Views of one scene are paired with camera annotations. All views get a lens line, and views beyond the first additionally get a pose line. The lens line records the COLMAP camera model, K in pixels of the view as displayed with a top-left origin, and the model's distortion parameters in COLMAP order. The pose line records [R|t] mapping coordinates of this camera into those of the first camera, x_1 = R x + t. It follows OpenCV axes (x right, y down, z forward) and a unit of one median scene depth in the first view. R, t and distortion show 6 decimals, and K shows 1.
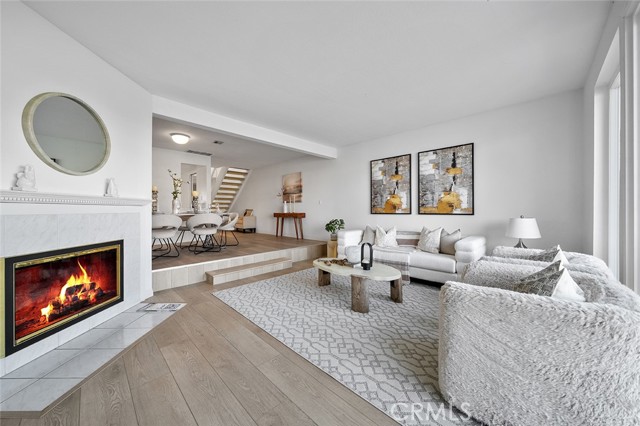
lens RADIAL K [[229.6, 0, 317.7], [0, 229.6, 210.5], [0, 0, 1]] dist [-0.004129, 0.000047]
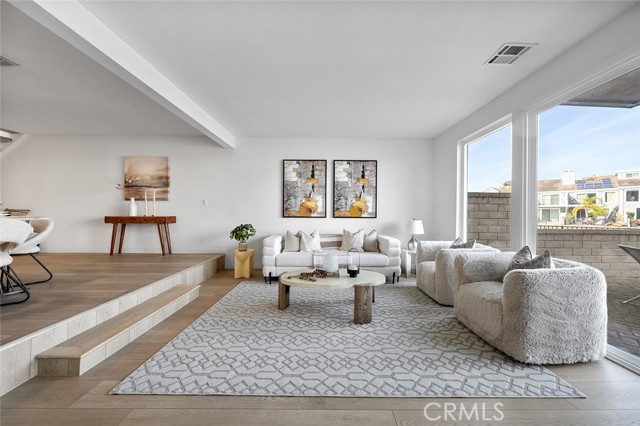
lens RADIAL K [[229.6, 0, 325.1], [0, 229.6, 215.1], [0, 0, 1]] dist [-0.004129, 0.000047]
pose [[0.702348, 0.001838, 0.711832, -0.384129], [-0.008055, 0.999953, 0.005365, -0.001203], [-0.711789, -0.009502, 0.702329, 0.297081]]
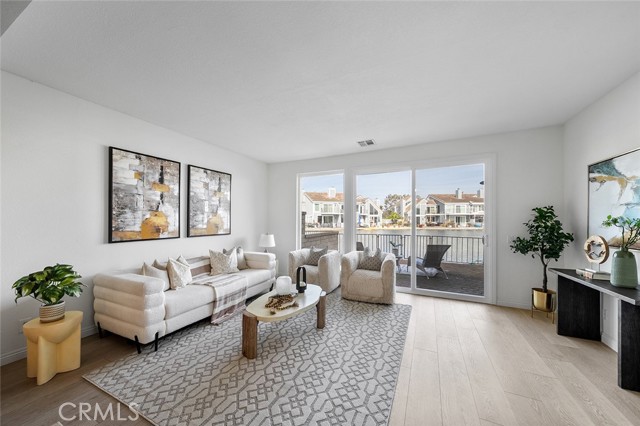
lens RADIAL K [[229.6, 0, 317.4], [0, 229.6, 221.8], [0, 0, 1]] dist [-0.004129, 0.000047]
pose [[-0.326193, -0.003977, 0.945295, -0.564326], [0.001171, 0.999989, 0.004611, -0.048352], [-0.945303, 0.002611, -0.326185, 0.899644]]
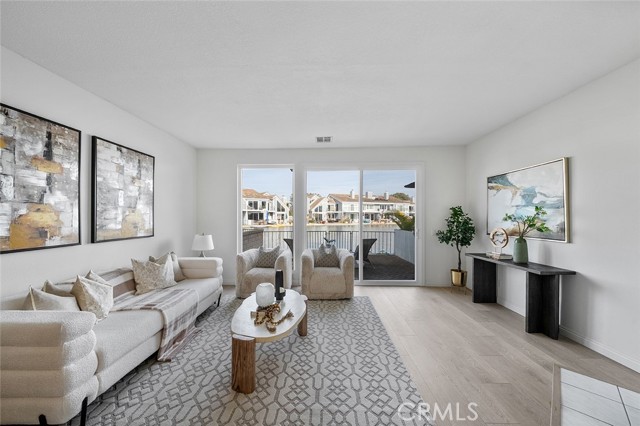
lens RADIAL K [[229.6, 0, 319.4], [0, 229.6, 220.3], [0, 0, 1]] dist [-0.004129, 0.000047]
pose [[-0.683784, -0.006281, 0.729657, -0.400026], [0.003920, 0.999917, 0.012280, -0.049655], [-0.729674, 0.011257, -0.683703, 1.067737]]
